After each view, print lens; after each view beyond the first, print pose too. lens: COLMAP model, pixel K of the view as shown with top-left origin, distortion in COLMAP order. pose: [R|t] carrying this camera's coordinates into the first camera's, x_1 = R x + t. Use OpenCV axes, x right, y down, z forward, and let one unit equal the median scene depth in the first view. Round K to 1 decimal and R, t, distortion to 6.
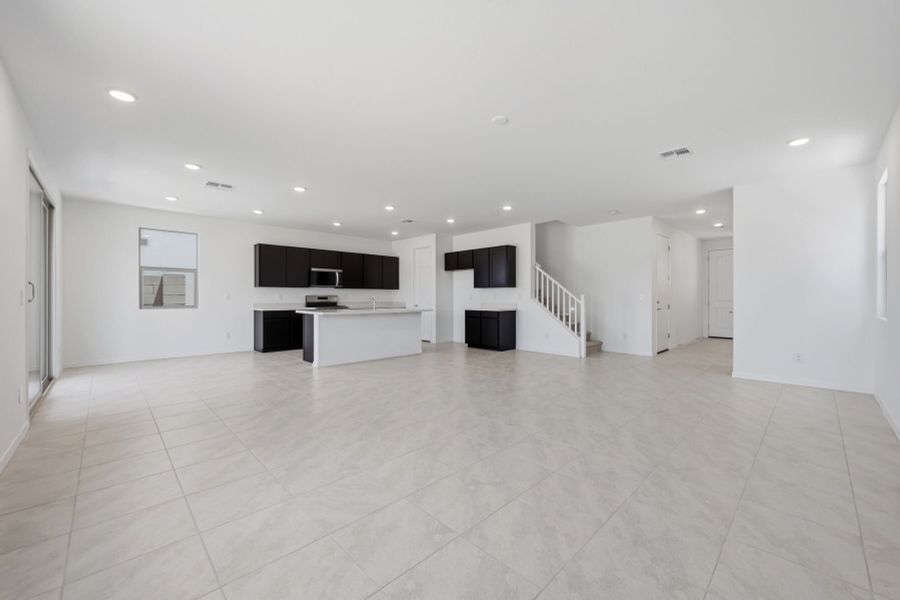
lens RADIAL K [[344.4, 0, 450.0], [0, 344.4, 300.0], [0, 0, 1]] dist [0.018824, 0.000020]
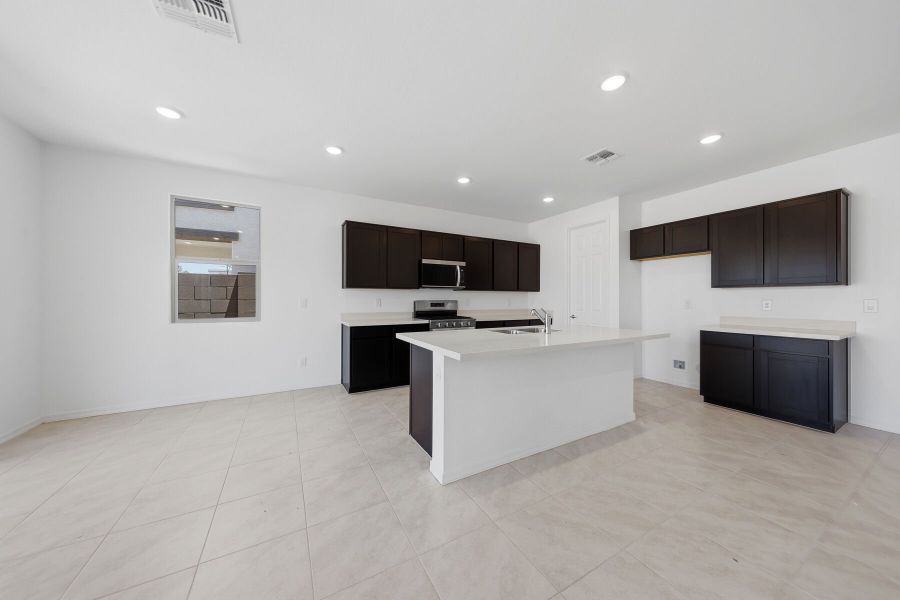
lens RADIAL K [[296.6, 0, 450.0], [0, 296.6, 300.0], [0, 0, 1]] dist [-0.000900, -0.000074]
pose [[0.963761, 0.004002, -0.266737, -0.202430], [-0.005387, 0.999976, -0.004460, -0.012934], [0.266713, 0.005735, 0.963759, 0.476574]]
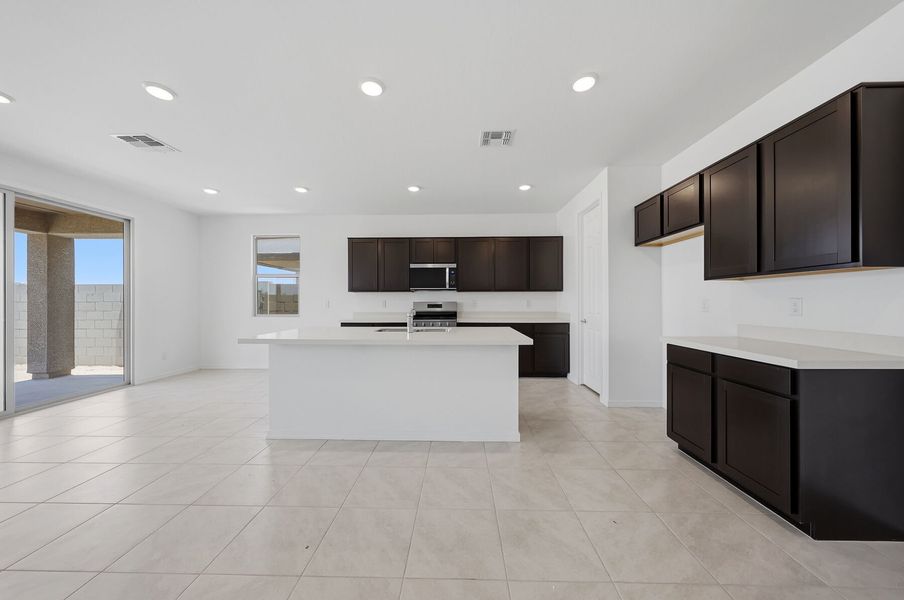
lens RADIAL K [[307.4, 0, 452.0], [0, 307.4, 300.0], [0, 0, 1]] dist [-0.001466, -0.000112]
pose [[0.699151, -0.003401, -0.714966, 0.116001], [-0.005590, 0.999932, -0.010222, -0.011940], [0.714952, 0.011143, 0.699085, 0.621613]]
